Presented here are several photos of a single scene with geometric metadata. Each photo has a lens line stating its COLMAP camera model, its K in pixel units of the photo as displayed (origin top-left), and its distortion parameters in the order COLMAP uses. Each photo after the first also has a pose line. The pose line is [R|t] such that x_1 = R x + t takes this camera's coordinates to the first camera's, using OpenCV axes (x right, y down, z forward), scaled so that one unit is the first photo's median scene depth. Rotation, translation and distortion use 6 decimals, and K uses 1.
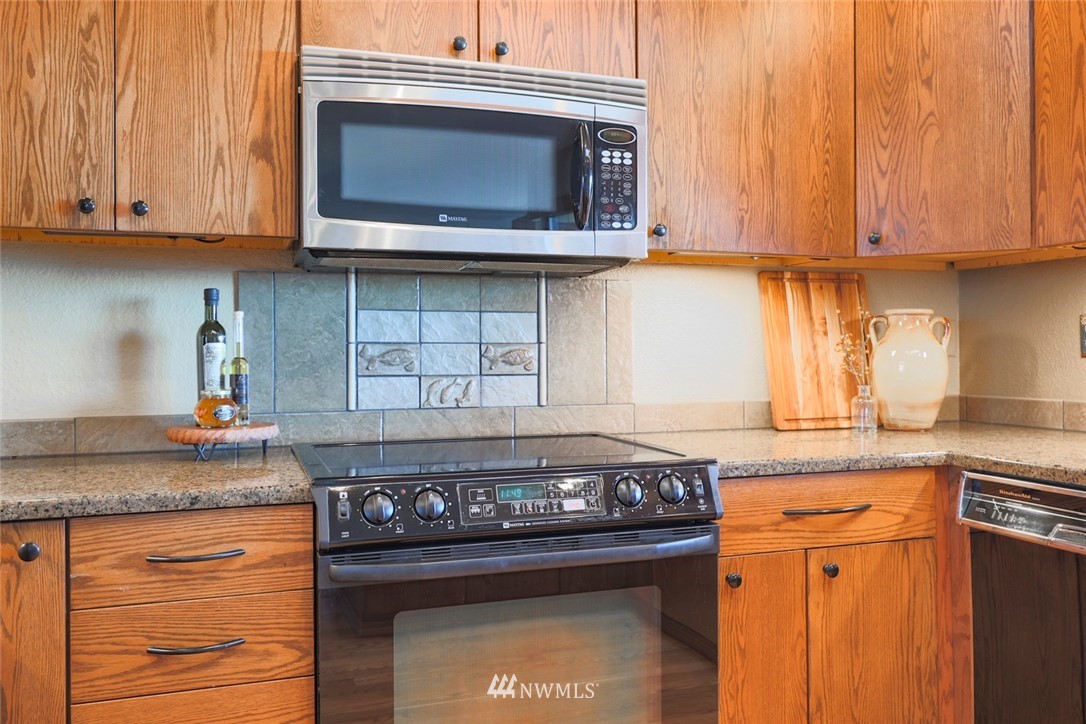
lens RADIAL K [[894.1, 0, 555.3], [0, 894.1, 348.3], [0, 0, 1]] dist [0.006140, 0.001617]
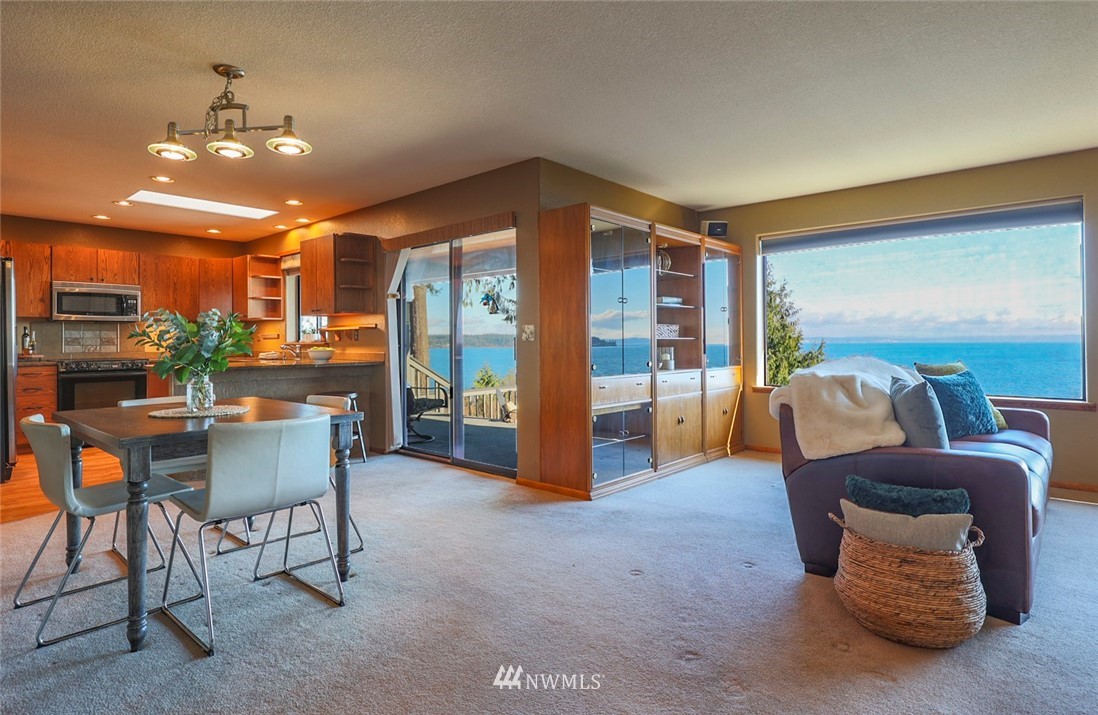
lens RADIAL K [[580.6, 0, 562.2], [0, 580.6, 338.8], [0, 0, 1]] dist [0.005243, -0.000209]
pose [[0.870063, 0.004712, 0.492919, 0.570826], [-0.005089, 0.999987, -0.000576, -0.013351], [-0.492915, -0.002008, 0.870075, -3.107342]]
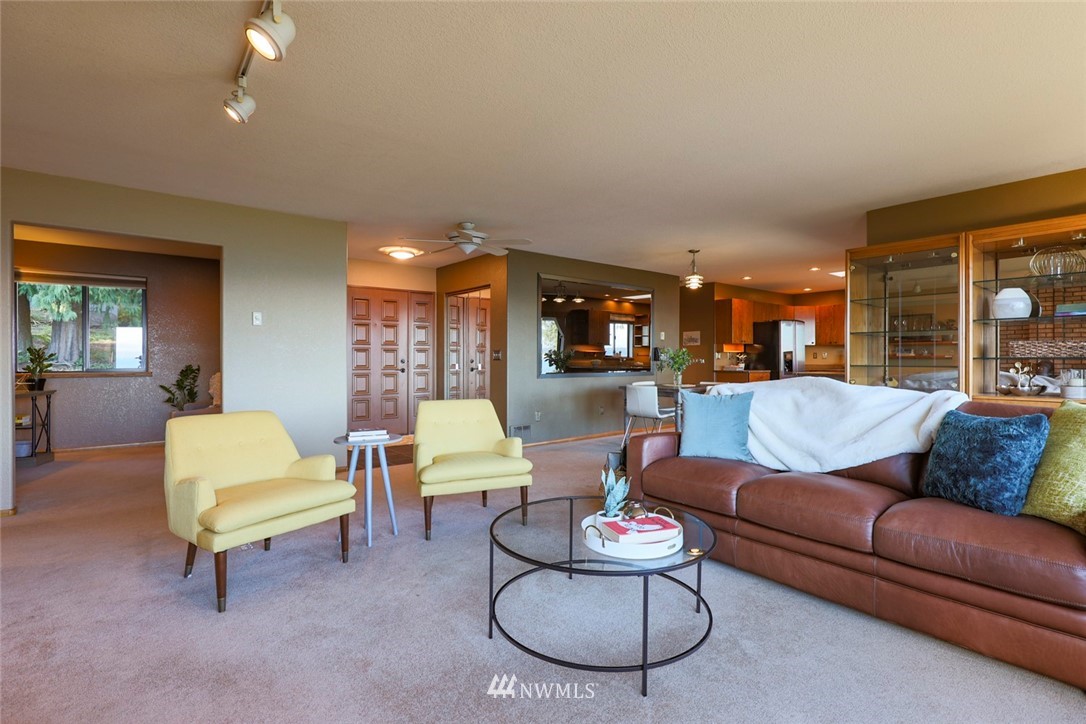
lens RADIAL K [[512.3, 0, 549.4], [0, 512.3, 358.5], [0, 0, 1]] dist [-0.002342, -0.000082]
pose [[0.337481, 0.006151, -0.941312, 3.265040], [0.005514, 0.999949, 0.008511, -0.042449], [0.941316, -0.008062, 0.337430, -3.344395]]
